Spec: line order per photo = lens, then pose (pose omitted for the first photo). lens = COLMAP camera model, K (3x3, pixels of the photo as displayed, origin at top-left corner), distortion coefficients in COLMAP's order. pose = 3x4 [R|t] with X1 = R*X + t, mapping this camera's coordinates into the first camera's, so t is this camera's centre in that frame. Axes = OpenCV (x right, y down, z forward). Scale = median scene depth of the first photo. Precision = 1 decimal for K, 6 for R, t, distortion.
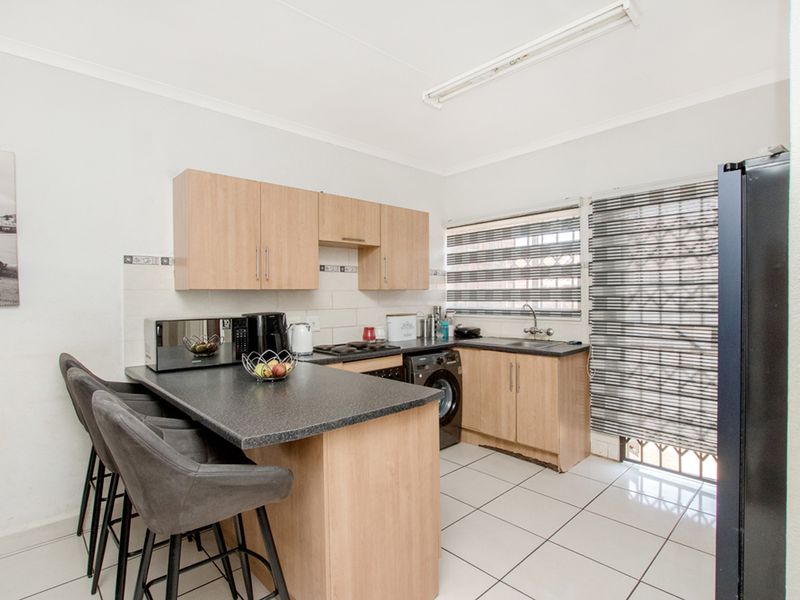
lens RADIAL K [[425.9, 0, 397.7], [0, 425.9, 298.1], [0, 0, 1]] dist [-0.021889, 0.000546]
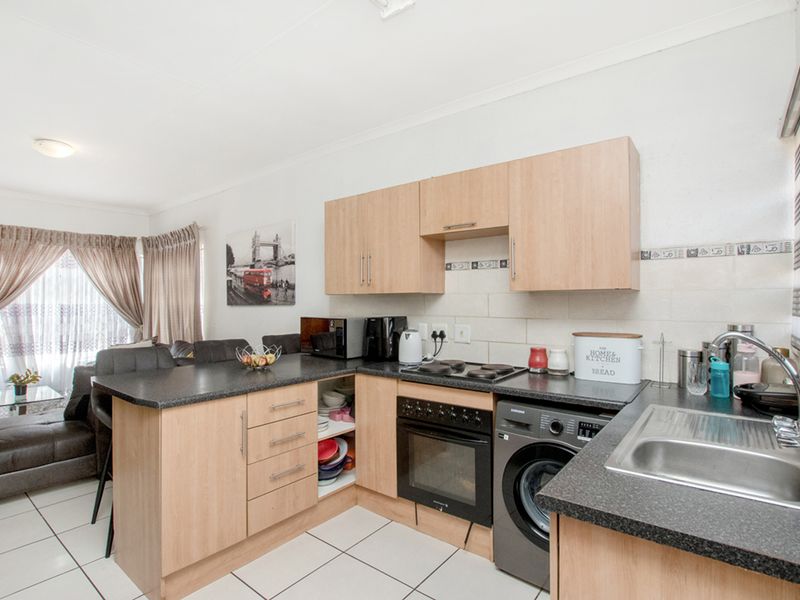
lens RADIAL K [[425.9, 0, 397.7], [0, 425.9, 298.1], [0, 0, 1]] dist [-0.021889, 0.000546]
pose [[0.131850, 0.003571, -0.991263, 0.622570], [-0.004171, 0.999987, 0.003047, -0.011348], [0.991261, 0.003732, 0.131863, 0.783291]]
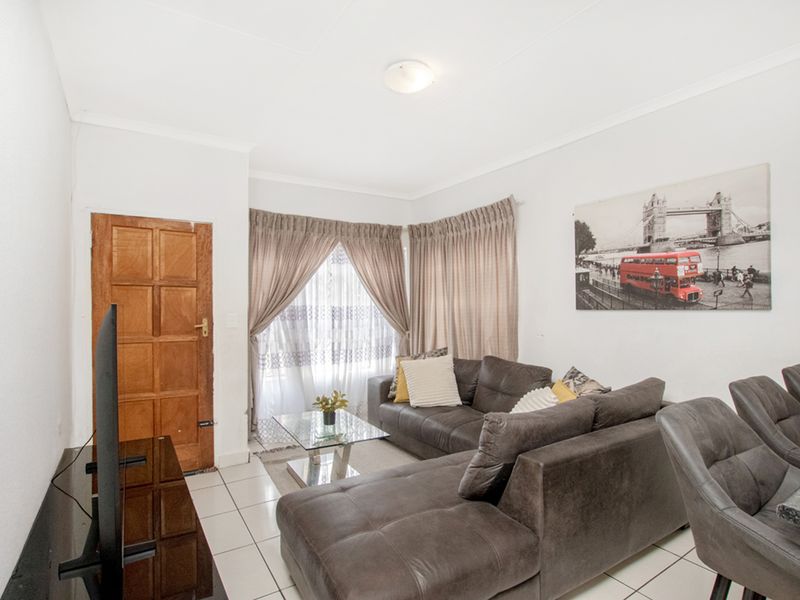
lens RADIAL K [[425.9, 0, 397.7], [0, 425.9, 298.1], [0, 0, 1]] dist [-0.021889, 0.000546]
pose [[-0.192213, -0.000719, -0.981353, 0.180699], [-0.005021, 0.999987, 0.000251, -0.004664], [0.981340, 0.004975, -0.192214, 0.193478]]
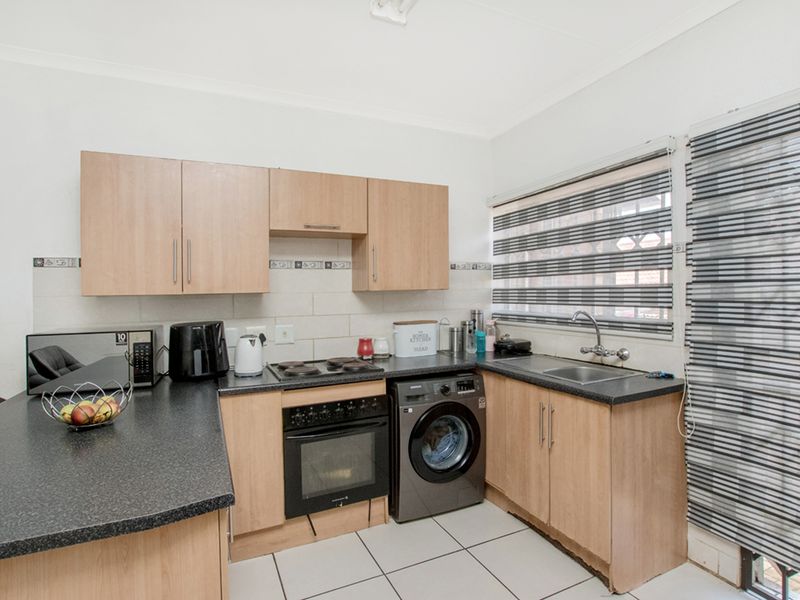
lens RADIAL K [[425.9, 0, 388.3], [0, 425.9, 297.5], [0, 0, 1]] dist [-0.019815, 0.000570]
pose [[0.945449, -0.002500, -0.325762, 0.255731], [0.006523, 0.999915, 0.011257, -0.017709], [0.325706, -0.012768, 0.945385, 0.309774]]
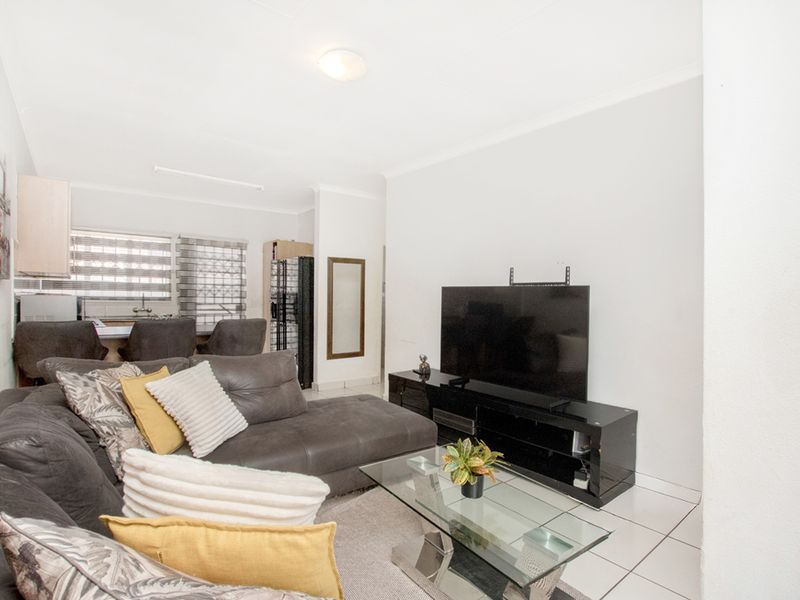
lens RADIAL K [[405.2, 0, 399.9], [0, 405.2, 308.1], [0, 0, 1]] dist [-0.002687, -0.000138]
pose [[0.079393, -0.011851, 0.996773, -1.234970], [-0.010762, 0.999861, 0.012745, 0.045716], [-0.996785, -0.011740, 0.079255, -0.089041]]
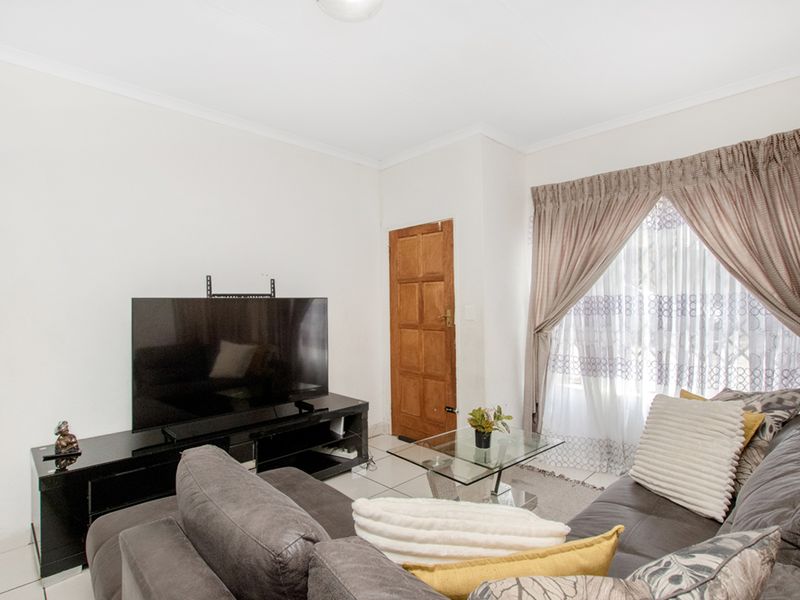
lens RADIAL K [[425.9, 0, 397.7], [0, 425.9, 298.1], [0, 0, 1]] dist [-0.021889, 0.000546]
pose [[-0.999578, 0.028948, 0.002440, -0.588447], [0.028938, 0.999573, -0.003960, 0.016688], [-0.002553, -0.003888, -0.999989, 0.617990]]
